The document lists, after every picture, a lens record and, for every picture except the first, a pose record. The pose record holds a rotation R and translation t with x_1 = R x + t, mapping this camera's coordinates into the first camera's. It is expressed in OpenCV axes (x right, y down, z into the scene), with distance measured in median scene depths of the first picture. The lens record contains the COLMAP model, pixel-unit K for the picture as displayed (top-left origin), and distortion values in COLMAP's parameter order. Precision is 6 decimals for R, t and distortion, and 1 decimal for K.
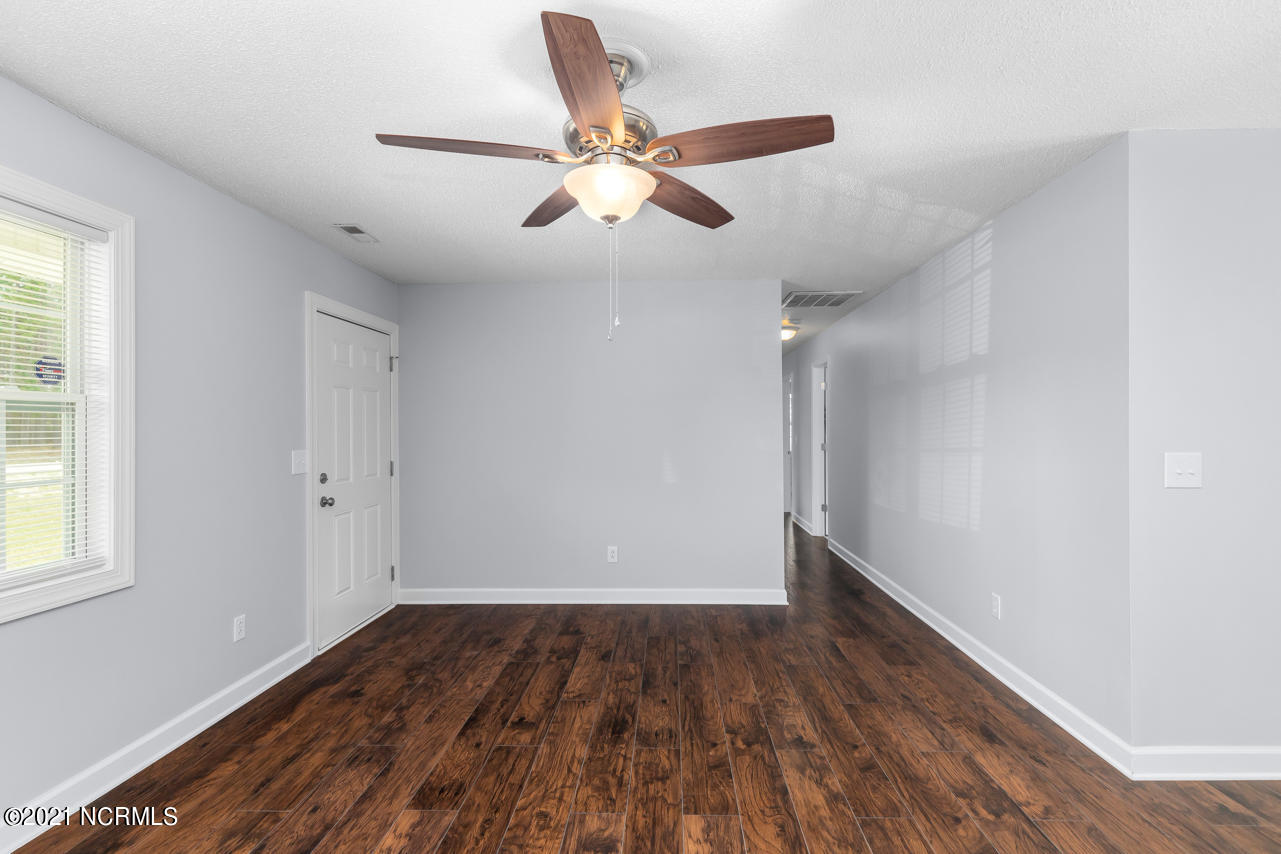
lens RADIAL K [[577.2, 0, 655.6], [0, 577.2, 421.7], [0, 0, 1]] dist [0.008639, -0.001356]
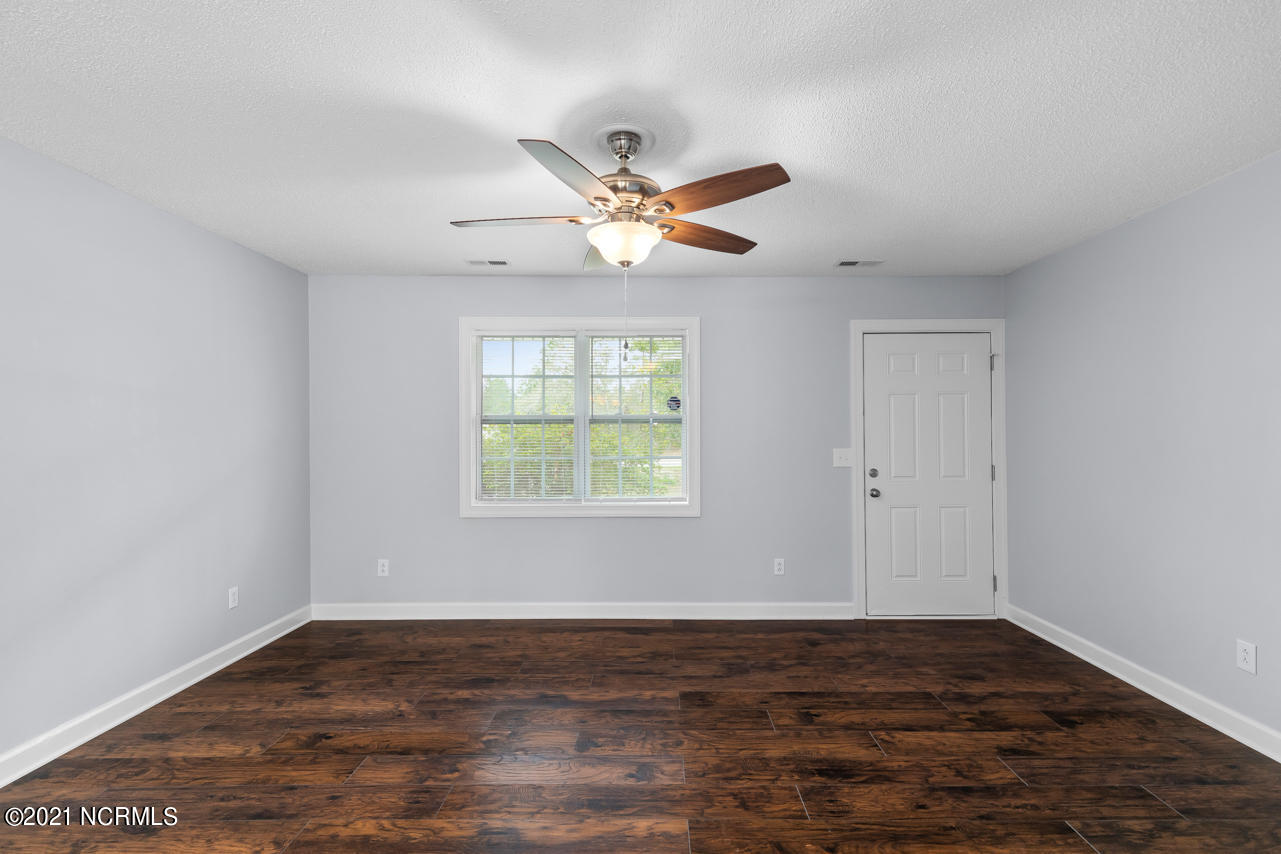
lens RADIAL K [[572.1, 0, 654.1], [0, 572.1, 429.5], [0, 0, 1]] dist [0.010429, -0.004605]
pose [[0.024724, -0.002136, -0.999692, 0.754584], [0.015798, 0.999874, -0.001745, 0.004724], [0.999569, -0.015750, 0.024755, 0.674354]]
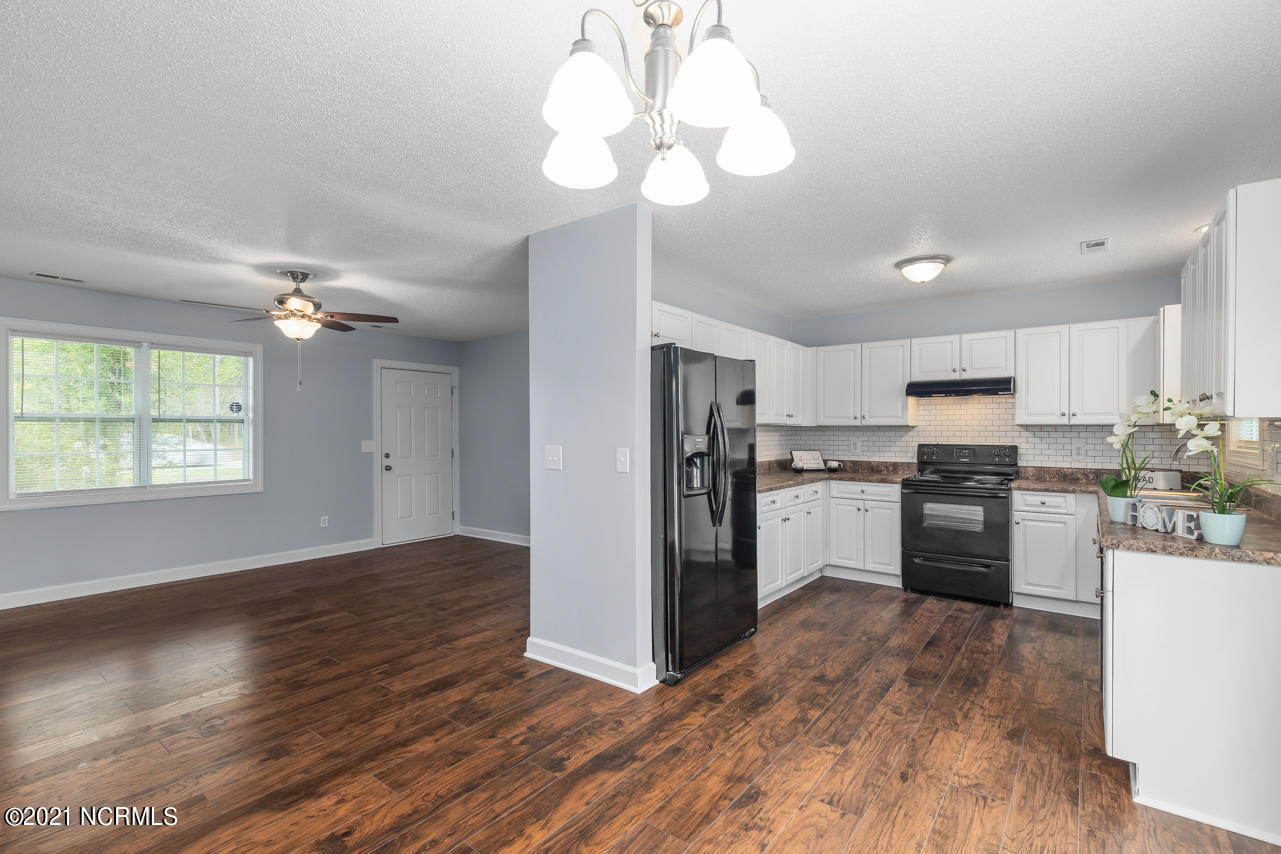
lens RADIAL K [[572.1, 0, 654.1], [0, 572.1, 429.5], [0, 0, 1]] dist [0.010429, -0.004605]
pose [[0.815754, 0.000907, -0.578399, 1.583592], [0.005566, 0.999940, 0.009418, -0.001503], [0.578373, -0.010902, 0.815700, -0.035696]]
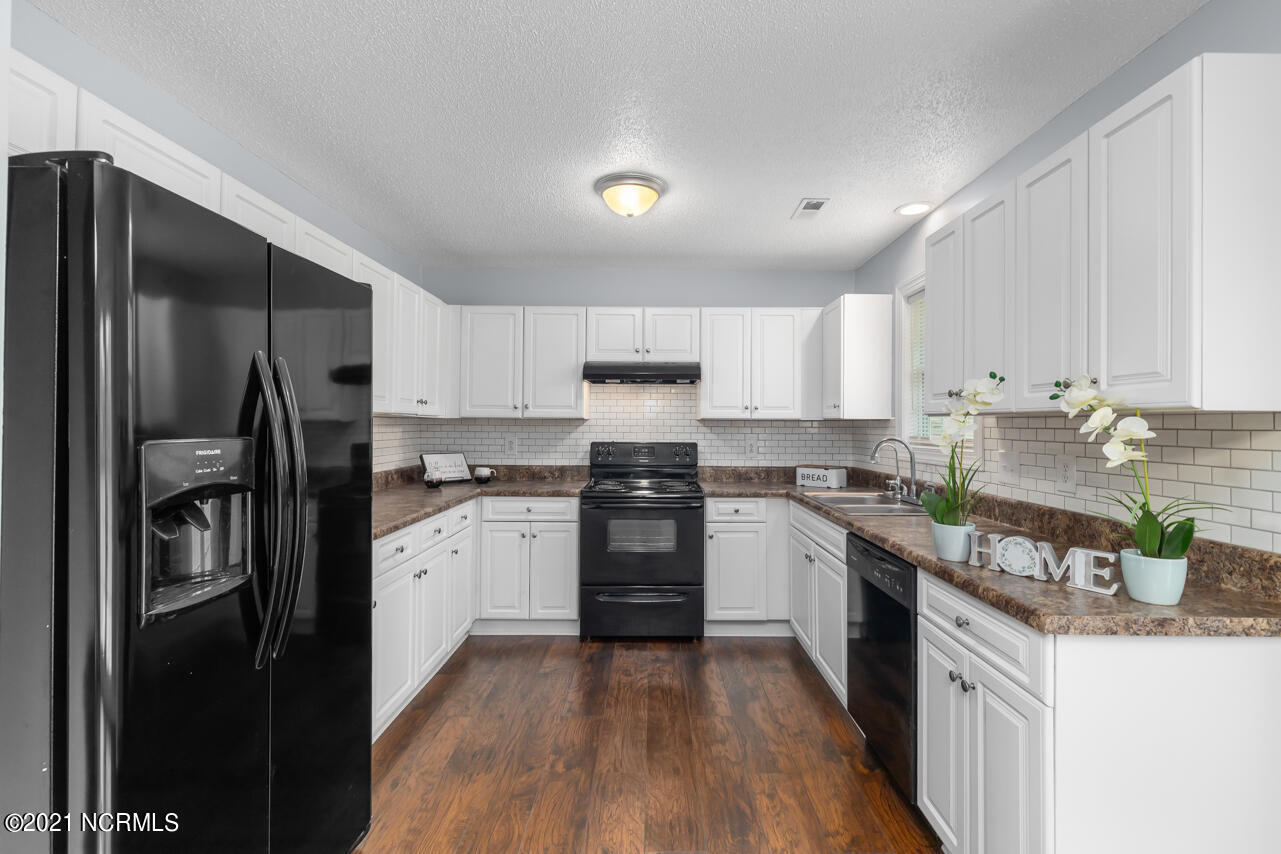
lens RADIAL K [[577.1, 0, 652.3], [0, 577.1, 416.8], [0, 0, 1]] dist [0.002259, -0.000012]
pose [[0.999502, 0.005965, 0.030989, 1.312667], [-0.005966, 0.999982, -0.000066, 0.002303], [-0.030988, -0.000119, 0.999520, 0.504785]]
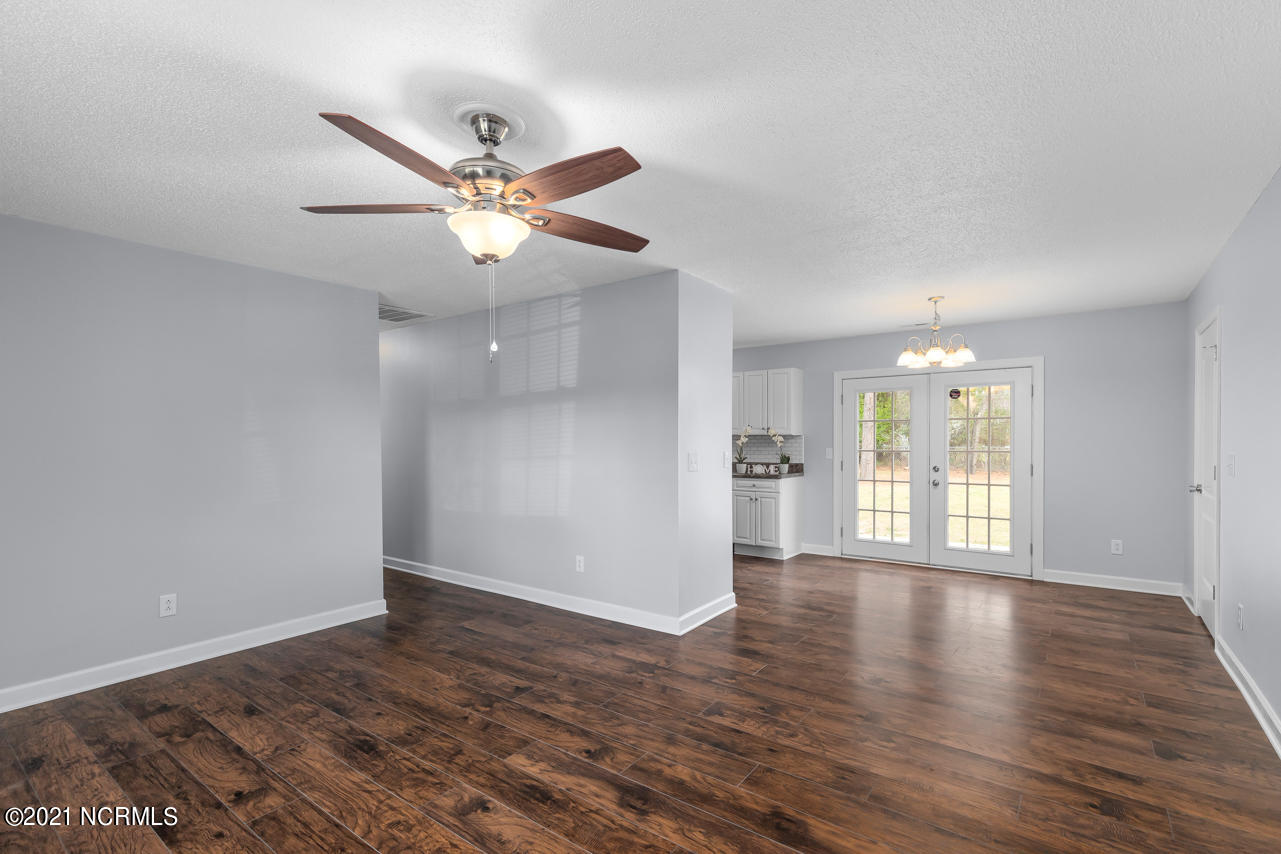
lens RADIAL K [[583.5, 0, 650.1], [0, 583.5, 448.5], [0, 0, 1]] dist [0.011391, 0.000085]
pose [[0.572134, -0.015165, 0.820020, -0.558928], [-0.004249, 0.999761, 0.021454, 0.001087], [-0.820149, -0.015758, 0.571933, 0.044241]]
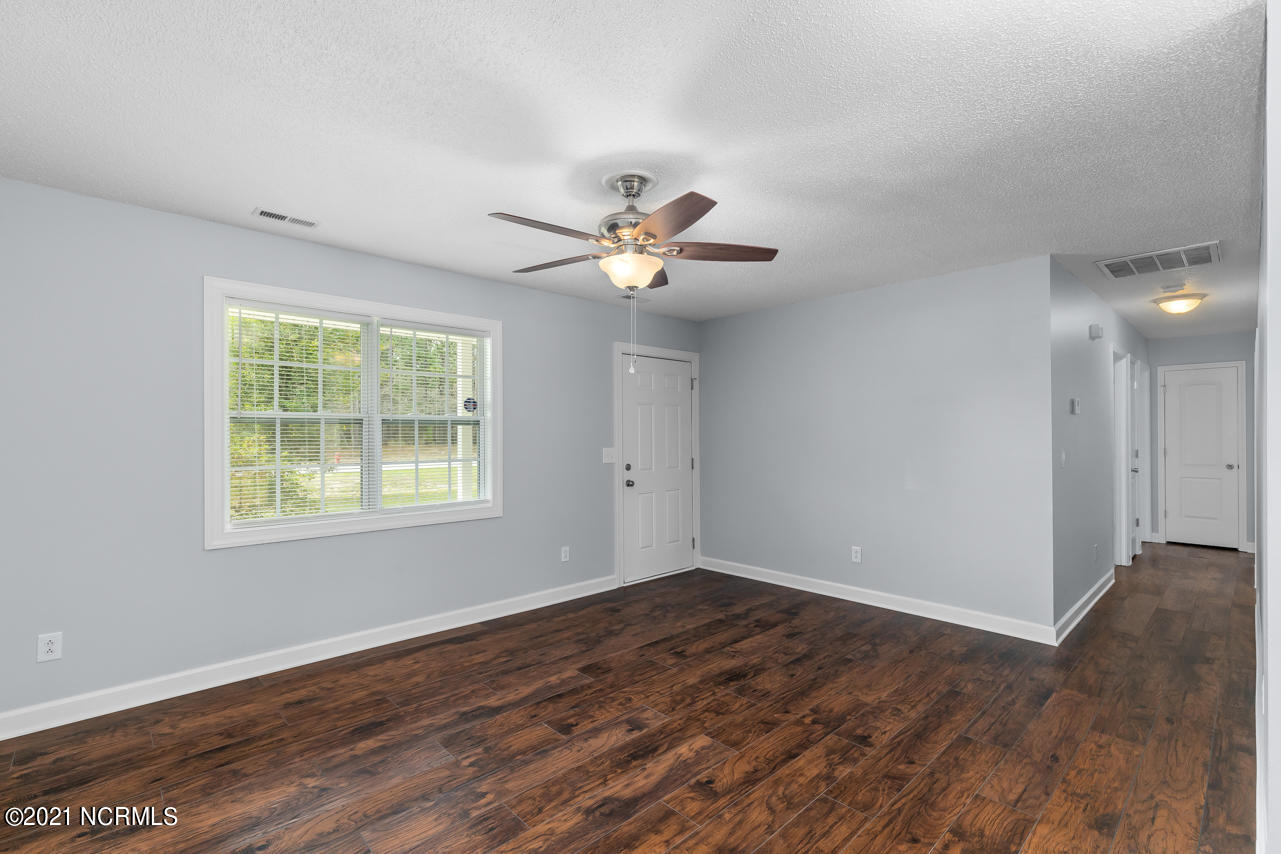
lens RADIAL K [[572.1, 0, 654.1], [0, 572.1, 429.5], [0, 0, 1]] dist [0.010429, -0.004605]
pose [[0.714298, -0.004099, -0.699830, 0.627560], [0.008410, 0.999961, 0.002728, -0.001983], [0.699791, -0.007834, 0.714304, 0.014823]]
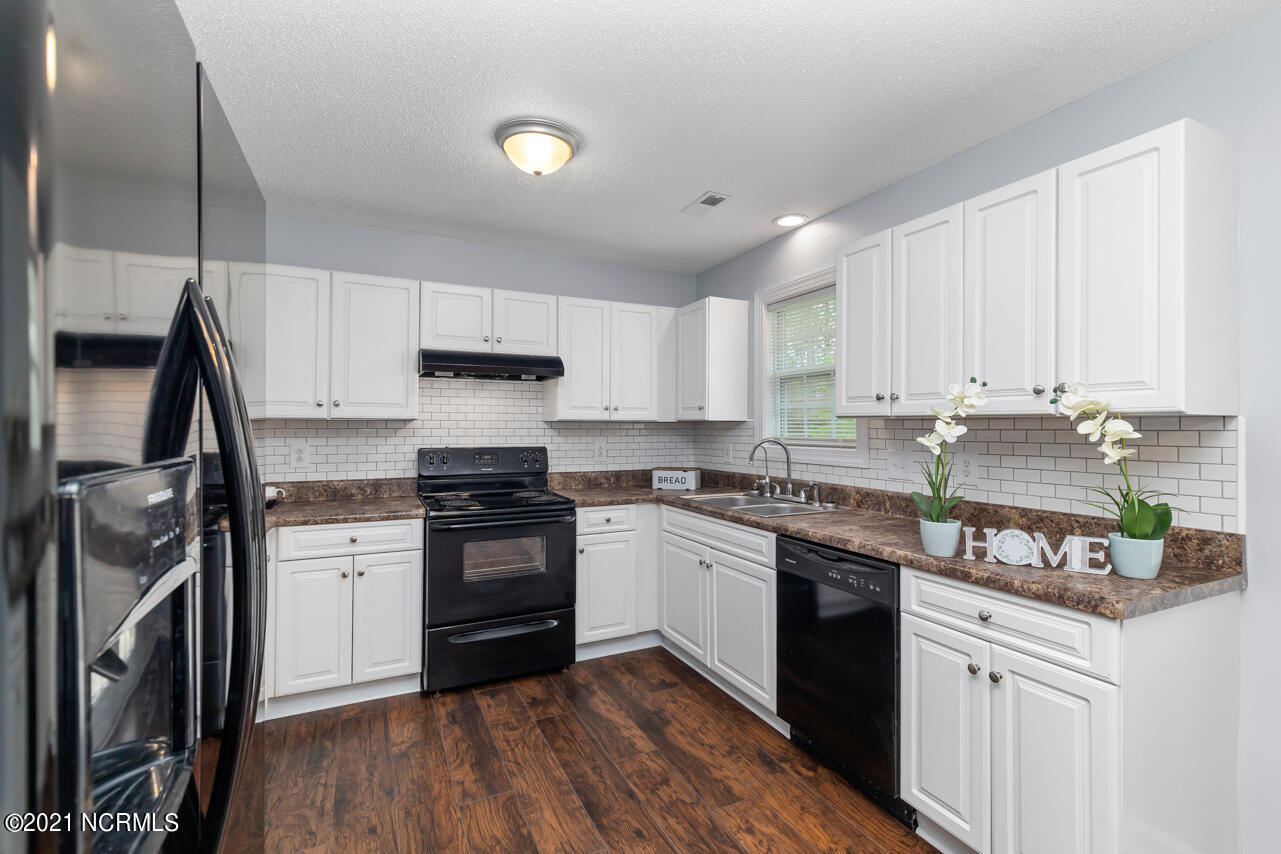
lens RADIAL K [[577.2, 0, 655.6], [0, 577.2, 421.7], [0, 0, 1]] dist [0.008639, -0.001356]
pose [[0.879286, 0.006984, 0.476244, 1.058196], [-0.009090, 0.999956, 0.002118, 0.005107], [-0.476208, -0.006191, 0.879311, 0.699815]]
